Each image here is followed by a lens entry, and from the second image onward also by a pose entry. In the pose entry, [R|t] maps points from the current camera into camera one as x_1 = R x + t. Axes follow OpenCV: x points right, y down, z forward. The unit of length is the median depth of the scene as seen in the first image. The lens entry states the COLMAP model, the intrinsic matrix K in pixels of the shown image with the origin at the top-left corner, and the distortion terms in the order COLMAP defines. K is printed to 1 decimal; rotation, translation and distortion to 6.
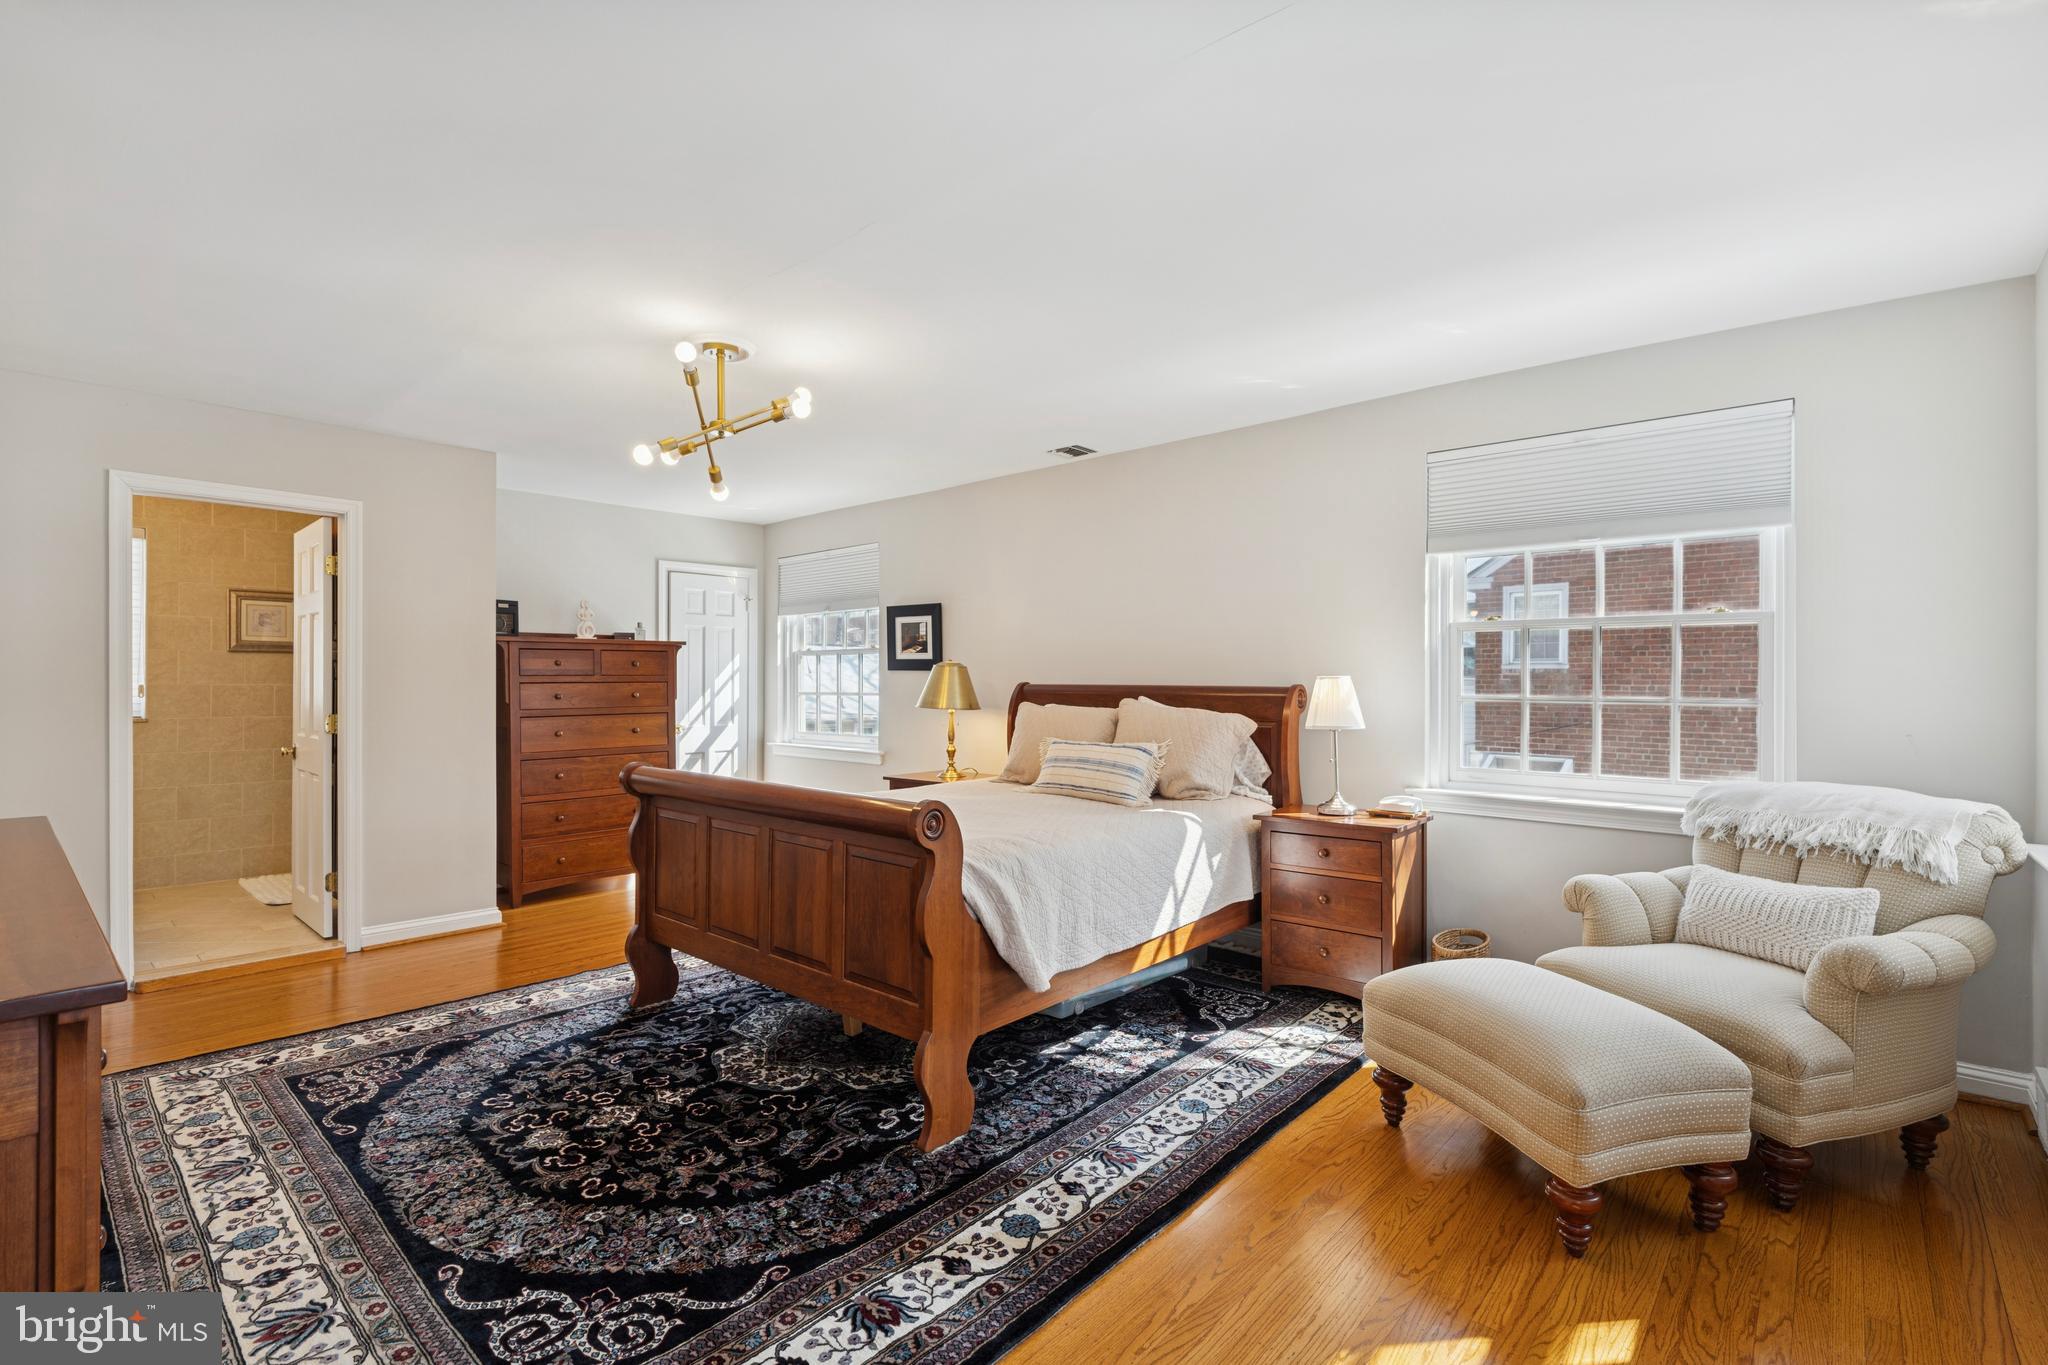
lens RADIAL K [[929.2, 0, 1025.3], [0, 929.2, 676.8], [0, 0, 1]] dist [-0.008571, 0.002460]
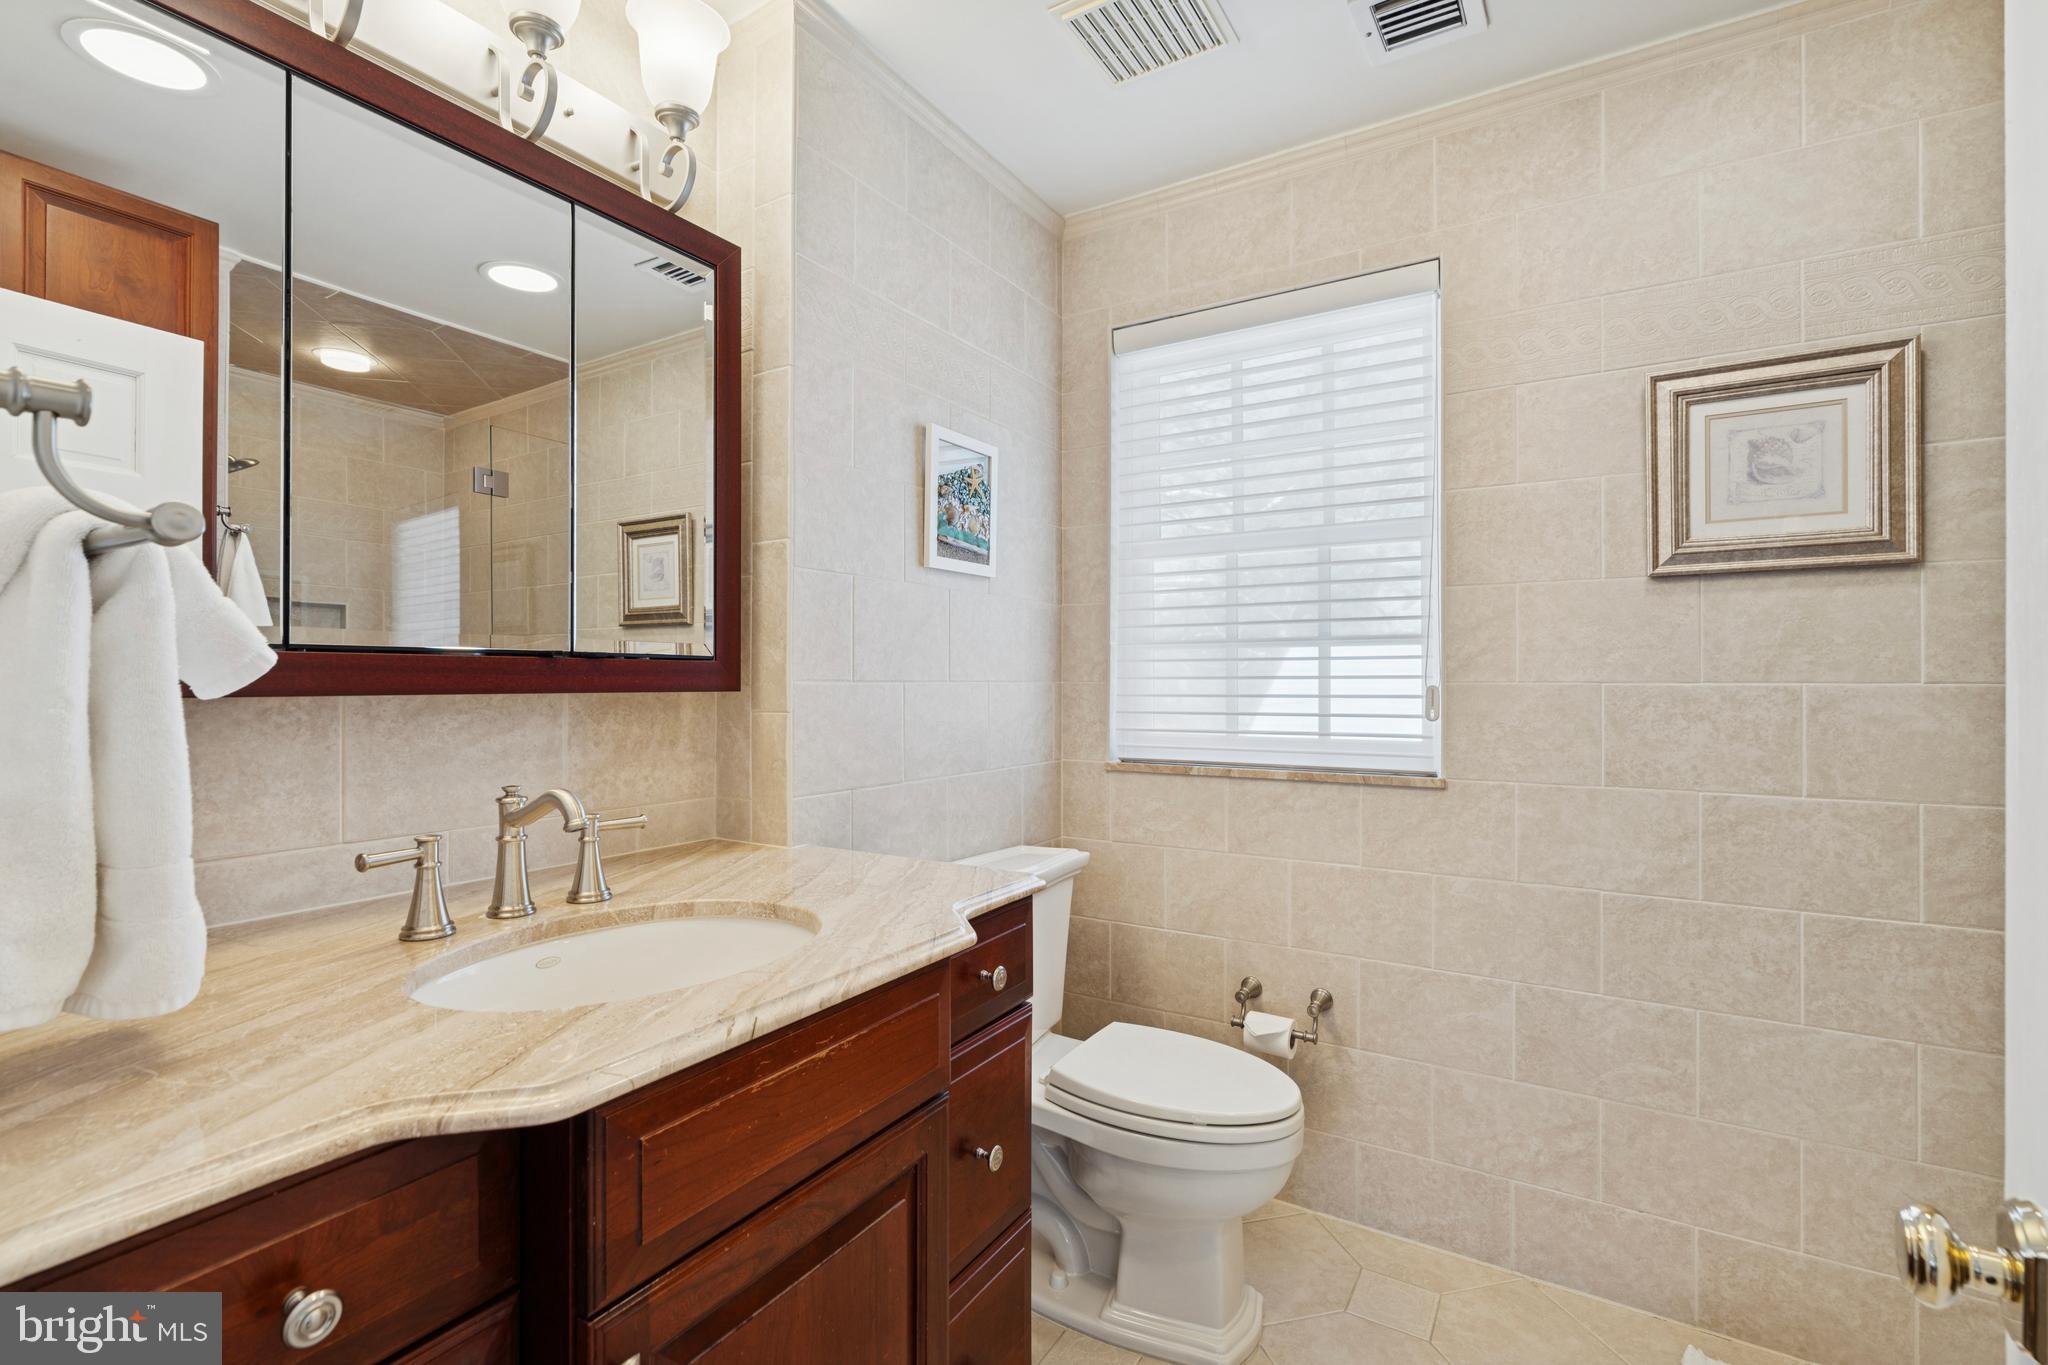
lens RADIAL K [[929.2, 0, 1024.2], [0, 929.2, 681.5], [0, 0, 1]] dist [-0.008571, 0.002460]
pose [[0.189493, -0.007585, -0.981853, -0.597144], [0.001677, 0.999971, -0.007401, 0.009008], [0.981881, -0.000244, 0.189500, 0.734443]]
